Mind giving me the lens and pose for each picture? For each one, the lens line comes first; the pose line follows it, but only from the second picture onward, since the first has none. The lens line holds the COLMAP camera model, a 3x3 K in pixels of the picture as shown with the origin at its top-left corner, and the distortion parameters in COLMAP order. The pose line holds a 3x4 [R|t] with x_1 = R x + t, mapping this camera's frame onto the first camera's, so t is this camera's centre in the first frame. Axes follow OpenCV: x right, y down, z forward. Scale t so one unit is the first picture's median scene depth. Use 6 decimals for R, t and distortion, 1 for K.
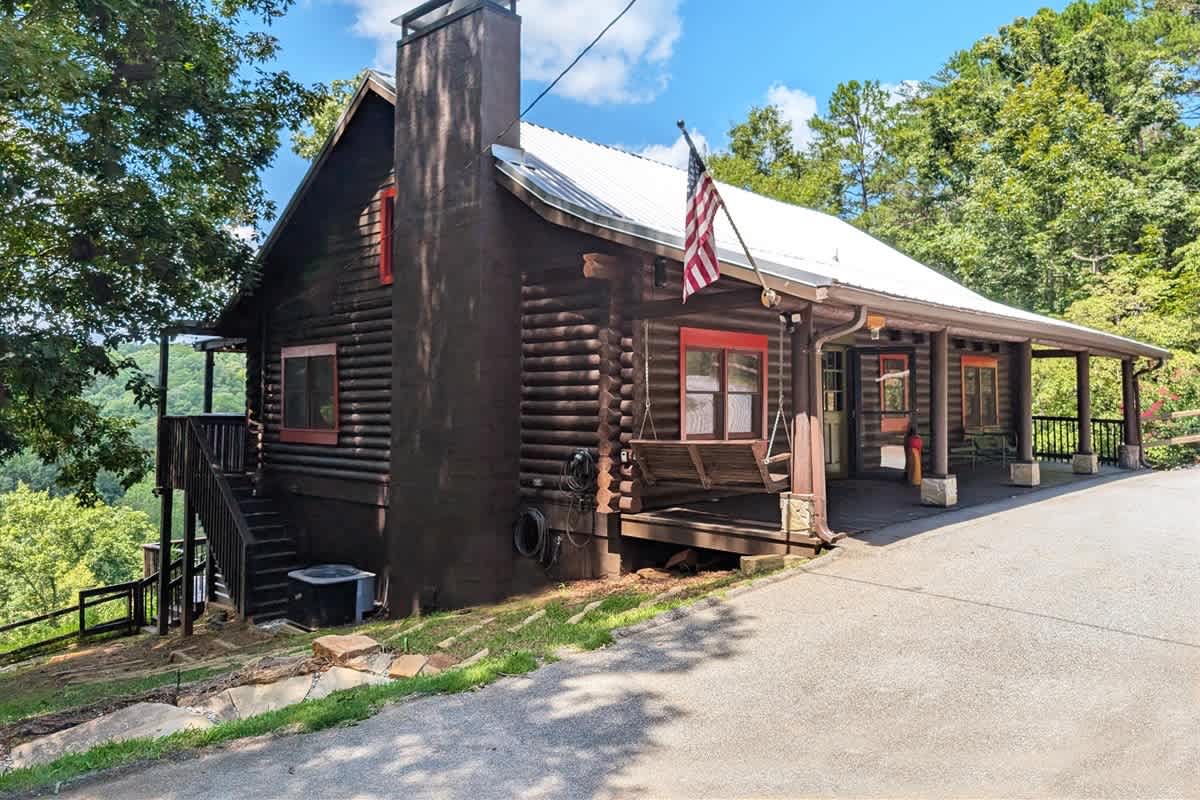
lens RADIAL K [[876.0, 0, 600.0], [0, 876.0, 400.0], [0, 0, 1]] dist [0.039625, 0.000990]
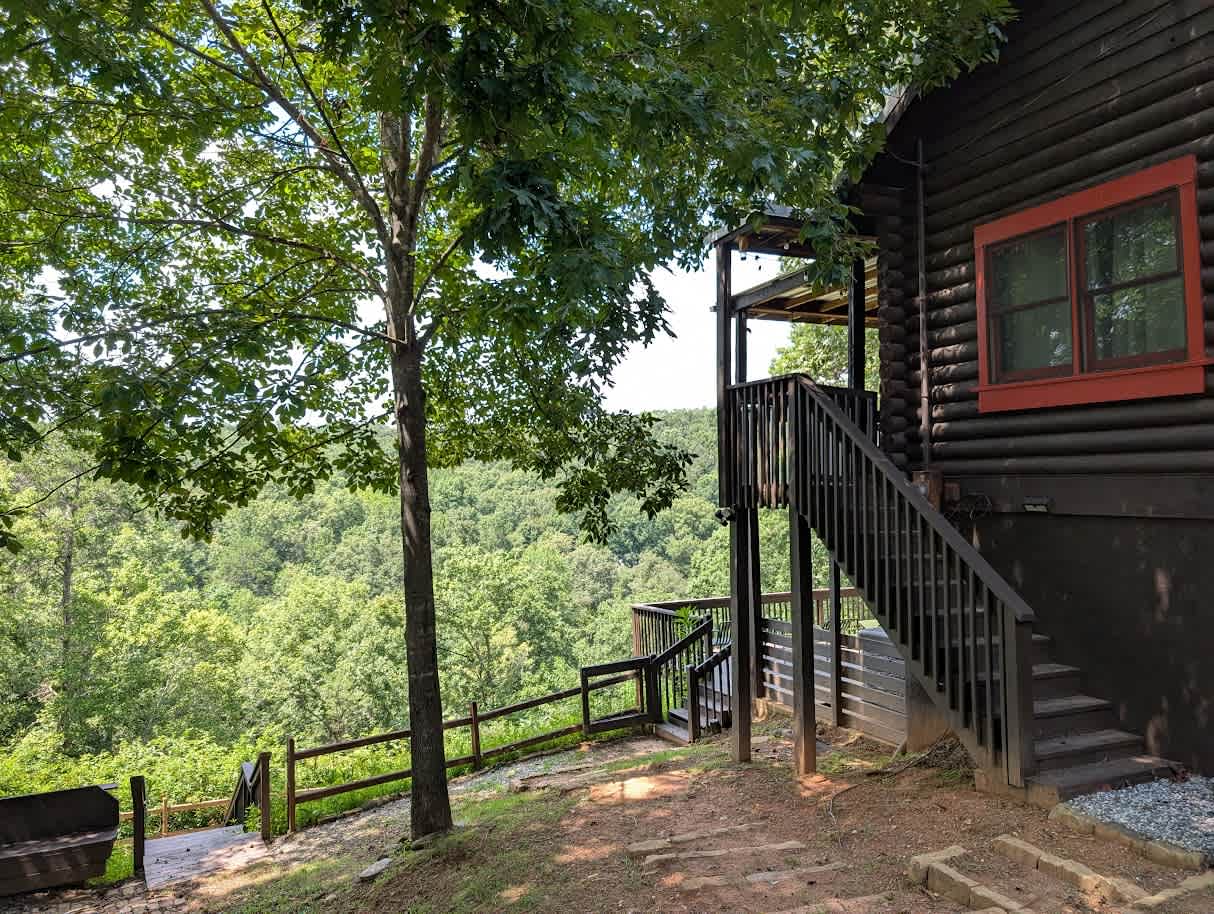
lens RADIAL K [[873.1, 0, 607.0], [0, 873.1, 457.0], [0, 0, 1]] dist [-0.005357, -0.006104]
pose [[0.928584, -0.023920, -0.370352, -0.299674], [0.016813, 0.999608, -0.022407, 0.064784], [0.370742, 0.014580, 0.928621, 0.361490]]
